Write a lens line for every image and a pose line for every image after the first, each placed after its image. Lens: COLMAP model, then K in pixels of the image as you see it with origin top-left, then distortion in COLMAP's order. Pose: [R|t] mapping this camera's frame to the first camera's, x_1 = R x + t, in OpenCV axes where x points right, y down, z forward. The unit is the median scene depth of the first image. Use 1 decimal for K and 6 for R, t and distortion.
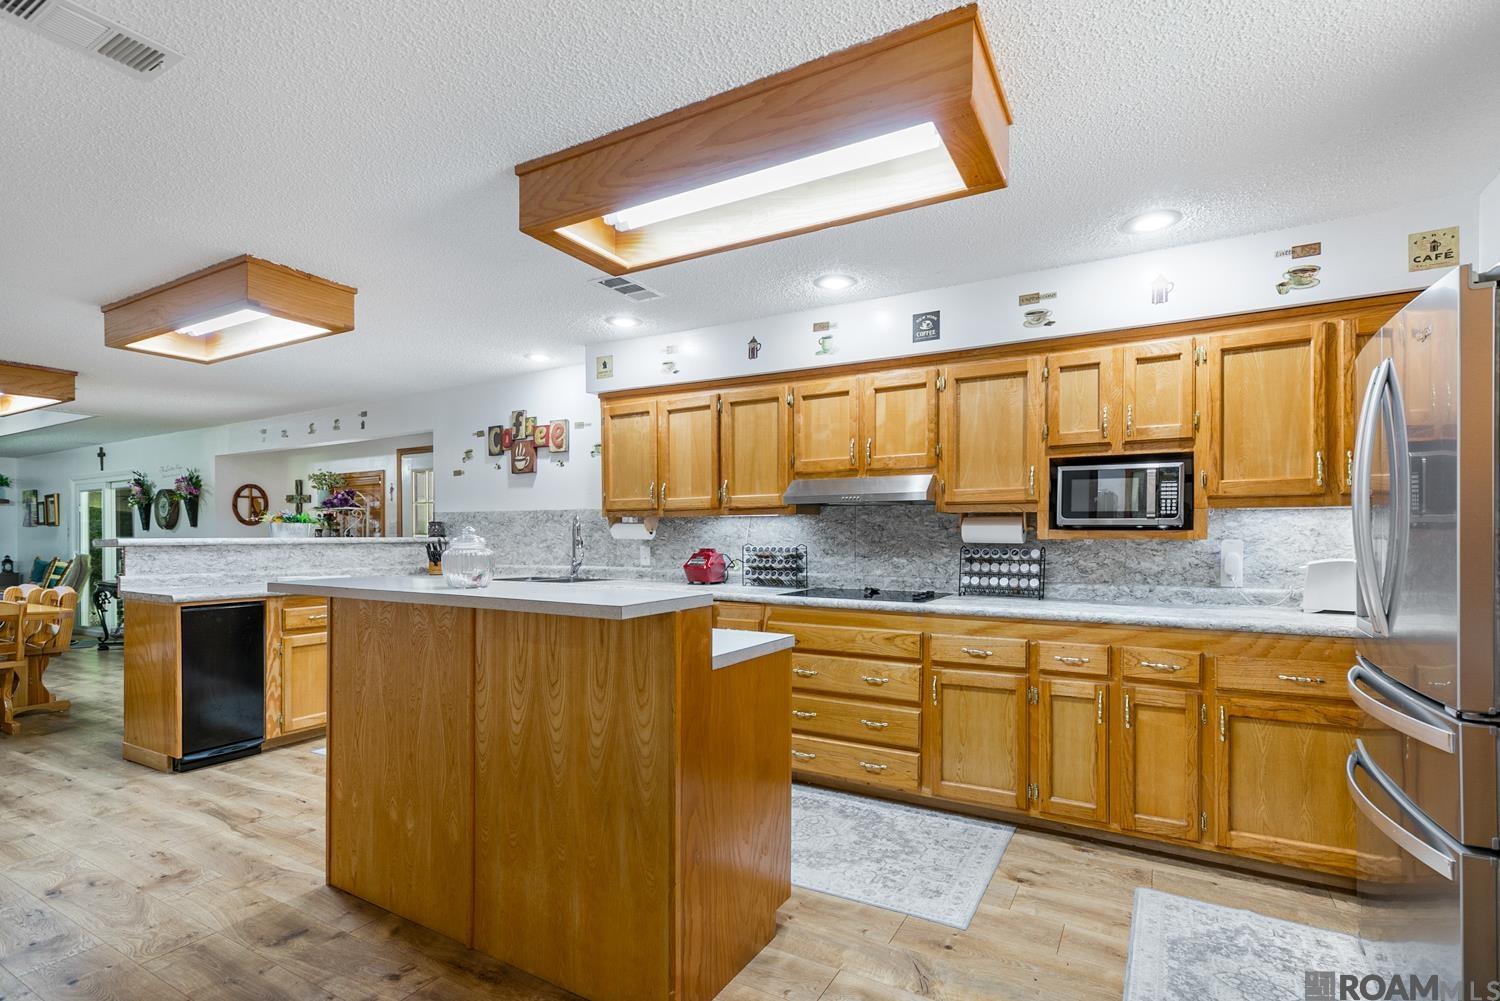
lens RADIAL K [[691.7, 0, 744.6], [0, 691.7, 530.5], [0, 0, 1]] dist [0.008719, -0.000940]
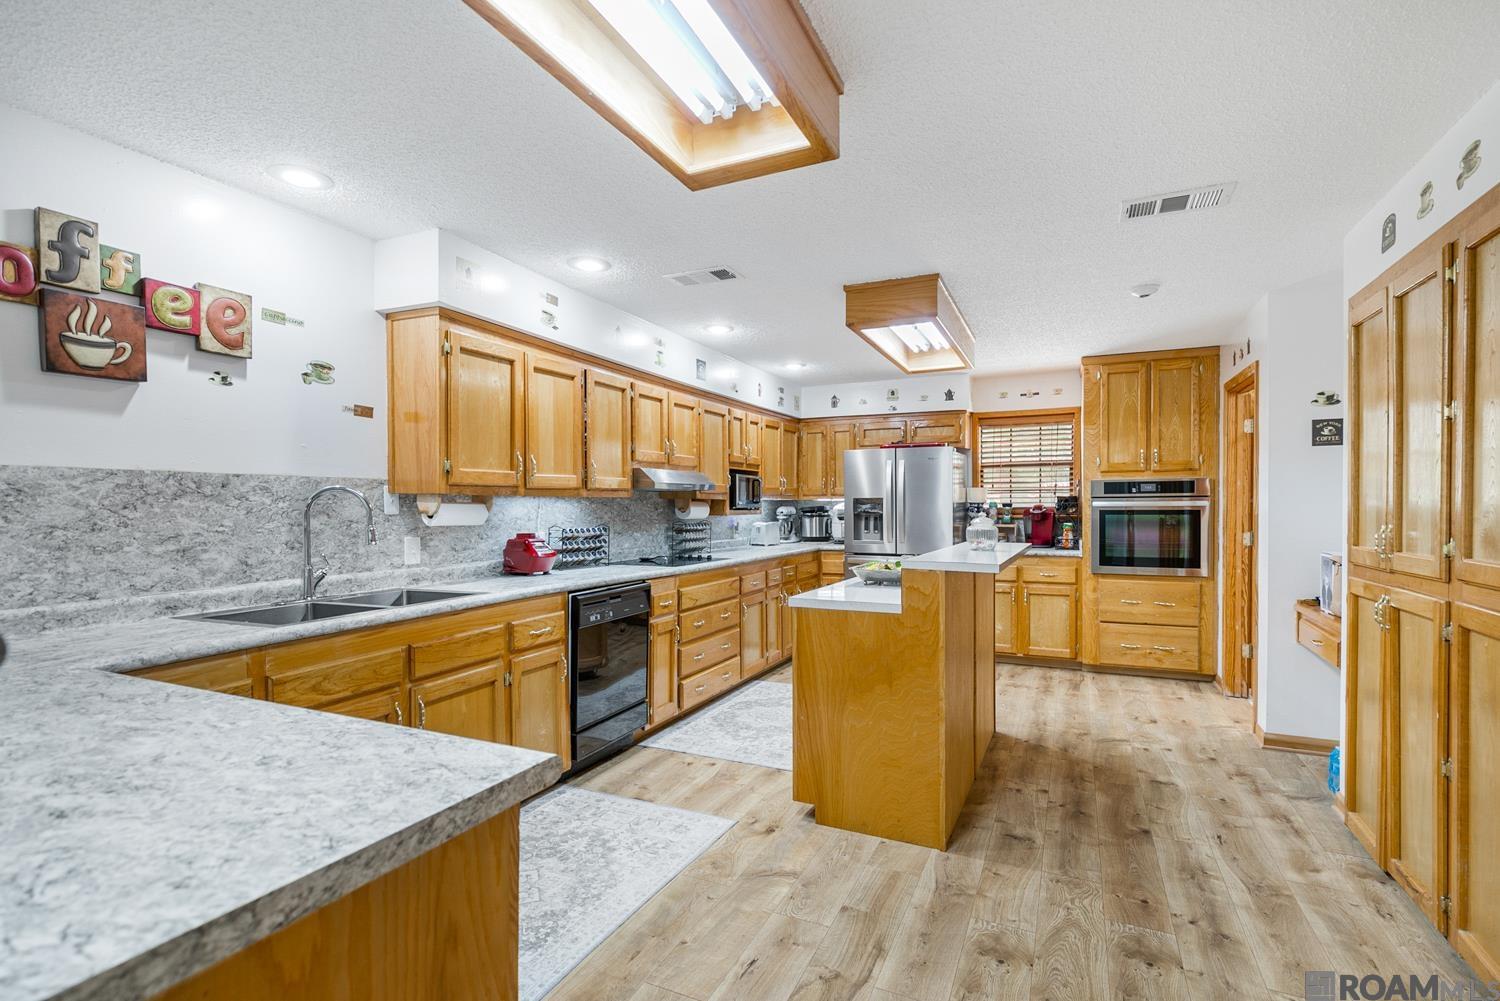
lens RADIAL K [[691.7, 0, 757.6], [0, 691.7, 503.9], [0, 0, 1]] dist [0.008719, -0.000940]
pose [[-0.080345, 0.002581, 0.996764, -0.784942], [-0.002059, 0.999994, -0.002756, -0.007346], [-0.996765, -0.002273, -0.080339, 0.659675]]
